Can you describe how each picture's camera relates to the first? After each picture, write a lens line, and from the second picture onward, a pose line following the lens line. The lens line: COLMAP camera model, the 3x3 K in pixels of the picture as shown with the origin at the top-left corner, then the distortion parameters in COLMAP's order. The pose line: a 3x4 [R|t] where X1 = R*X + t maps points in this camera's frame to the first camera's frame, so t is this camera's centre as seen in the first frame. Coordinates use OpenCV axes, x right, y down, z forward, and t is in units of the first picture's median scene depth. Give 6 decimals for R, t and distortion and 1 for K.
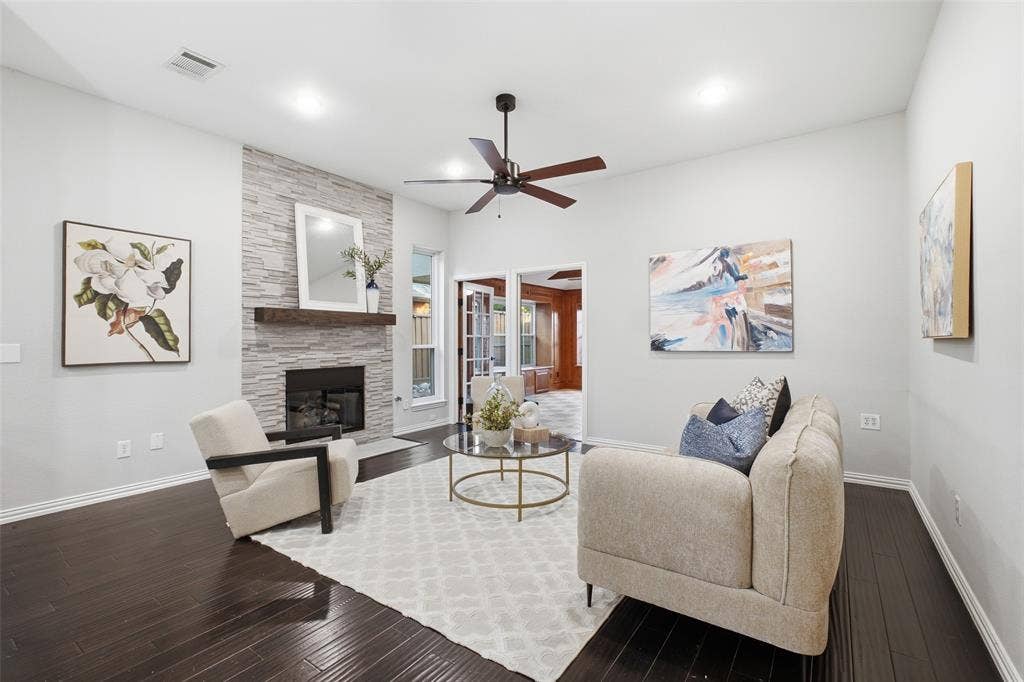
lens RADIAL K [[458.2, 0, 512.0], [0, 458.2, 341.0], [0, 0, 1]] dist [-0.020906, -0.000054]
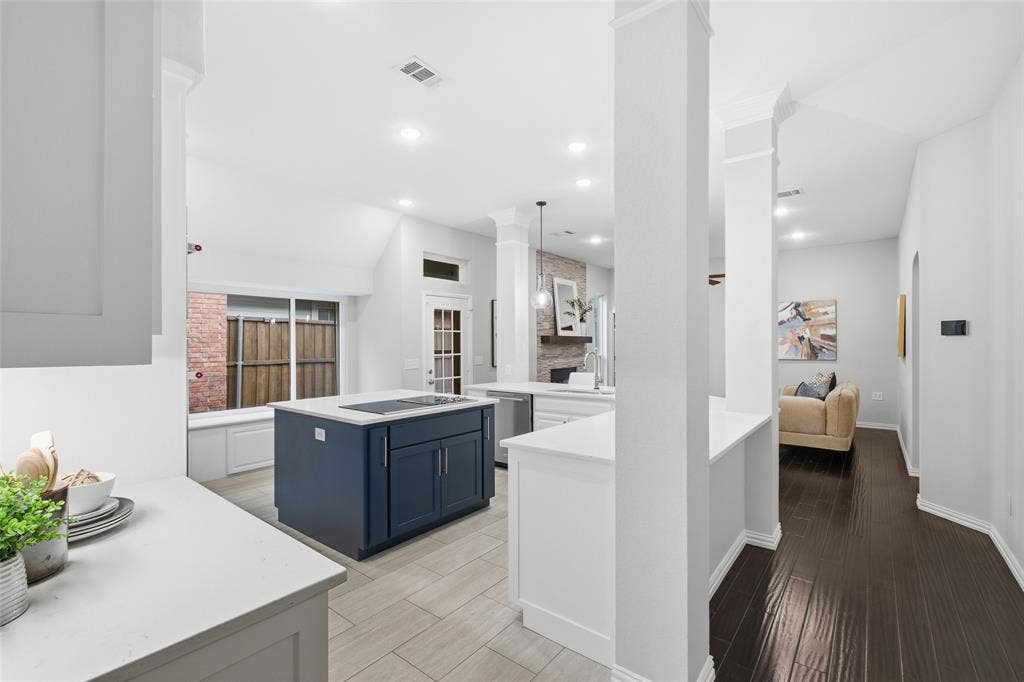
lens RADIAL K [[458.2, 0, 512.0], [0, 458.2, 341.0], [0, 0, 1]] dist [-0.020906, -0.000054]
pose [[0.998131, 0.000938, -0.061103, -0.594376], [-0.001335, 0.999978, -0.006456, -0.040821], [0.061095, 0.006525, 0.998111, -0.932598]]
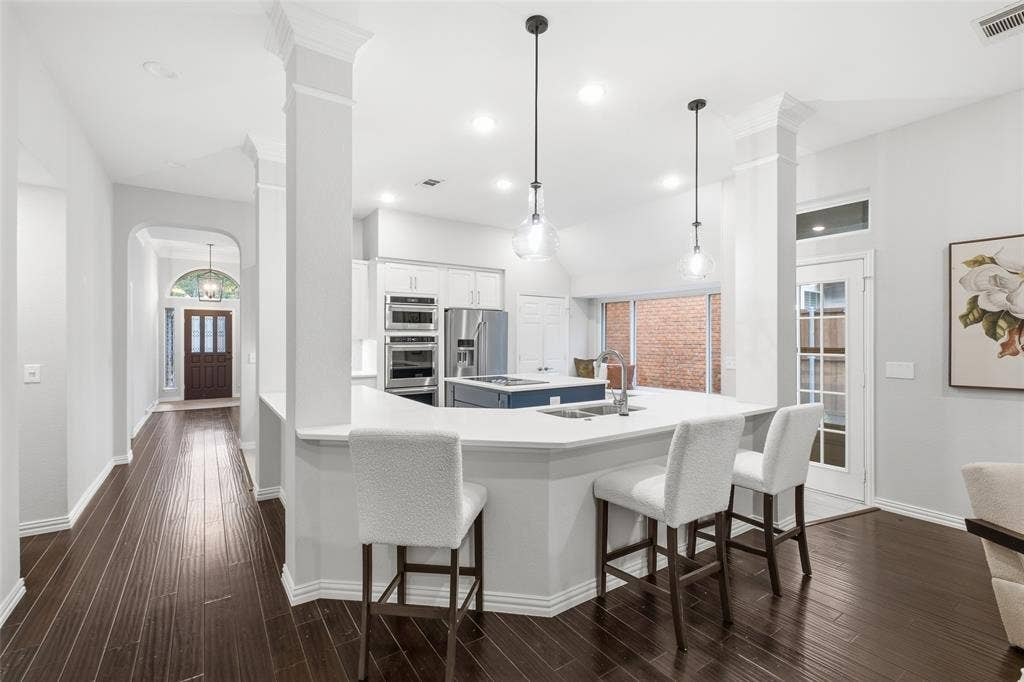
lens RADIAL K [[458.2, 0, 512.0], [0, 458.2, 341.0], [0, 0, 1]] dist [-0.020906, -0.000054]
pose [[-0.358316, 0.006906, -0.933575, 0.238995], [-0.005902, 0.999936, 0.009663, -0.039282], [0.933582, 0.008973, -0.358253, 0.338576]]
